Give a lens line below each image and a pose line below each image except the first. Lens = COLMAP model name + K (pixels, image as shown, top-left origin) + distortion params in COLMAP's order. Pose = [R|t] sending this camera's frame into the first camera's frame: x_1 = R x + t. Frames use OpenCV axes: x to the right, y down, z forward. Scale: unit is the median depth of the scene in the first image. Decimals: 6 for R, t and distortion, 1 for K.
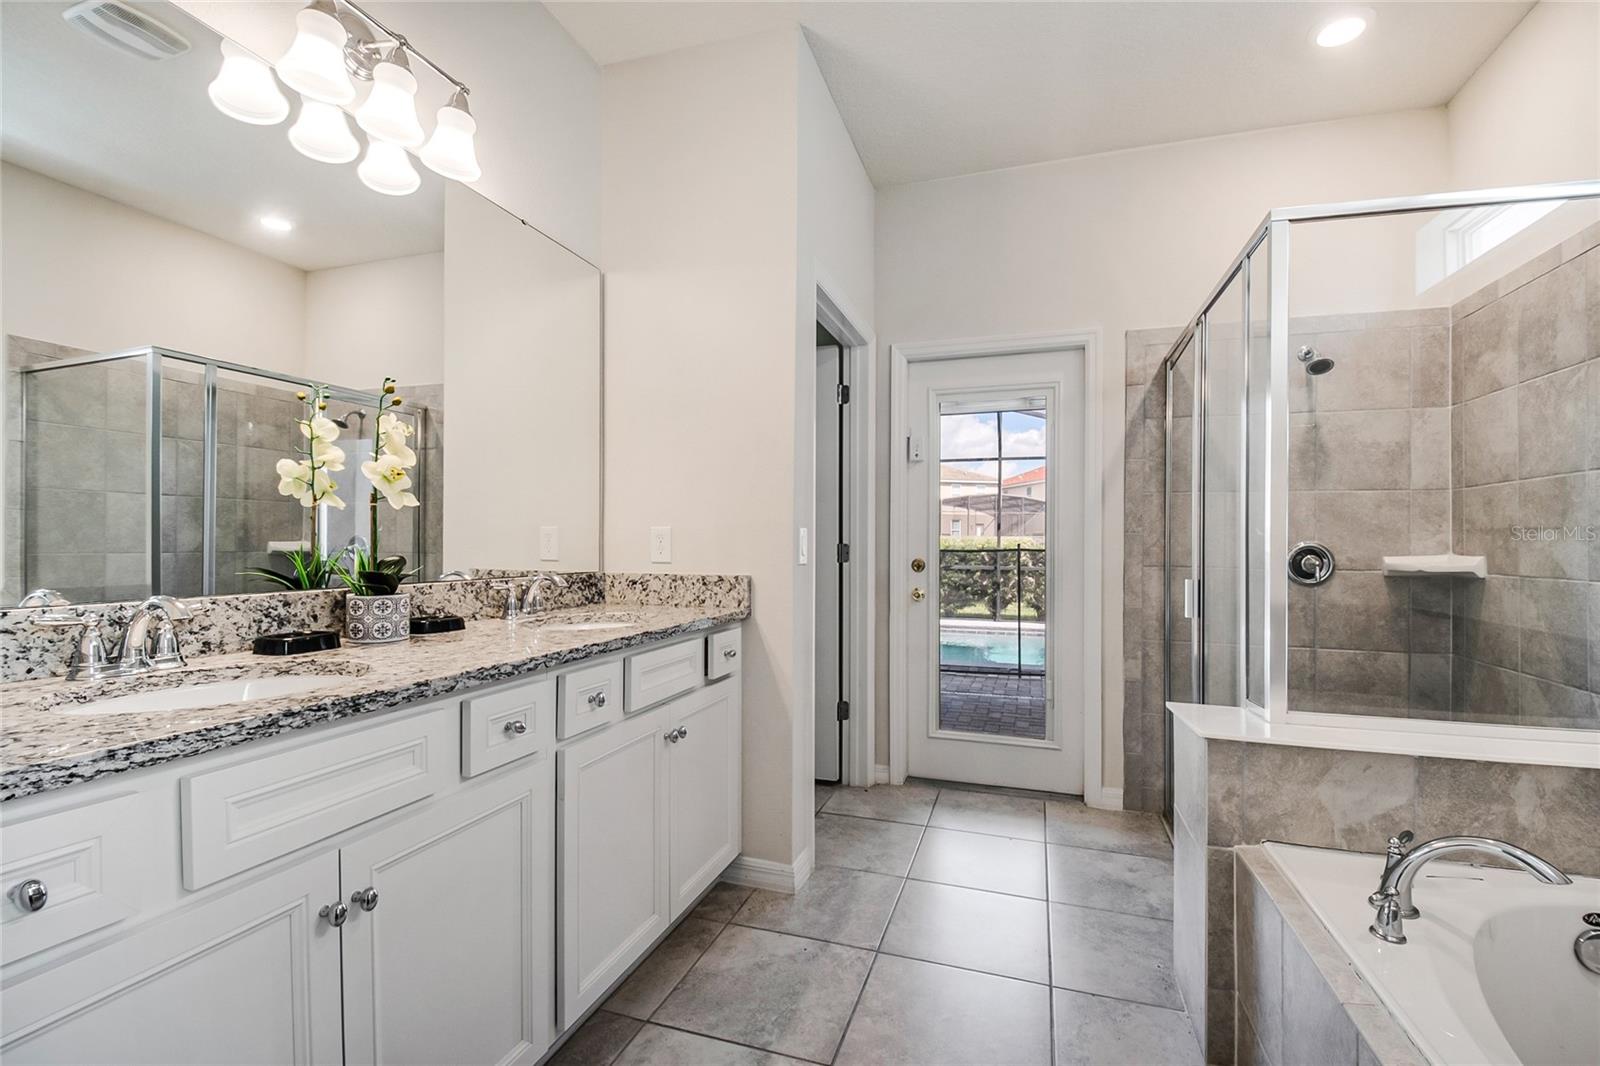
lens RADIAL K [[703.1, 0, 816.4], [0, 703.1, 540.3], [0, 0, 1]] dist [0.030911, -0.027704]
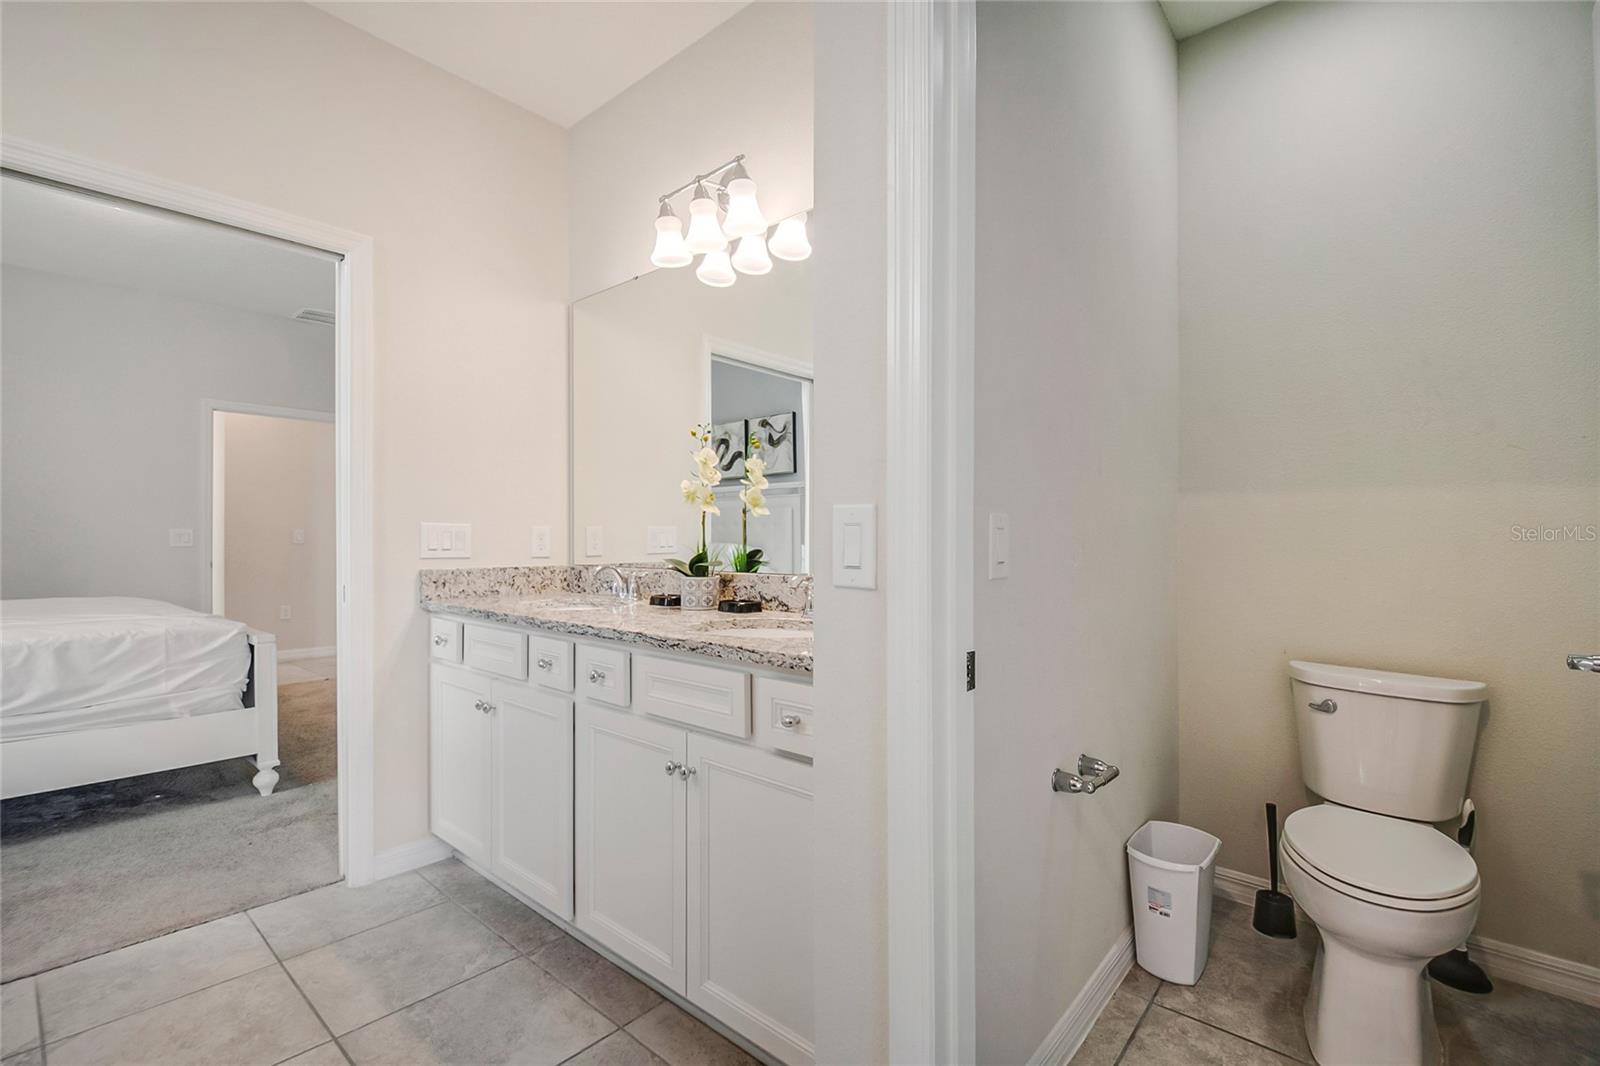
lens RADIAL K [[703.1, 0, 816.4], [0, 703.1, 540.3], [0, 0, 1]] dist [0.030911, -0.027704]
pose [[-0.380014, -0.000860, -0.924980, 0.610179], [0.001176, 0.999998, -0.001413, 0.006835], [0.924980, -0.001625, -0.380013, 1.751855]]
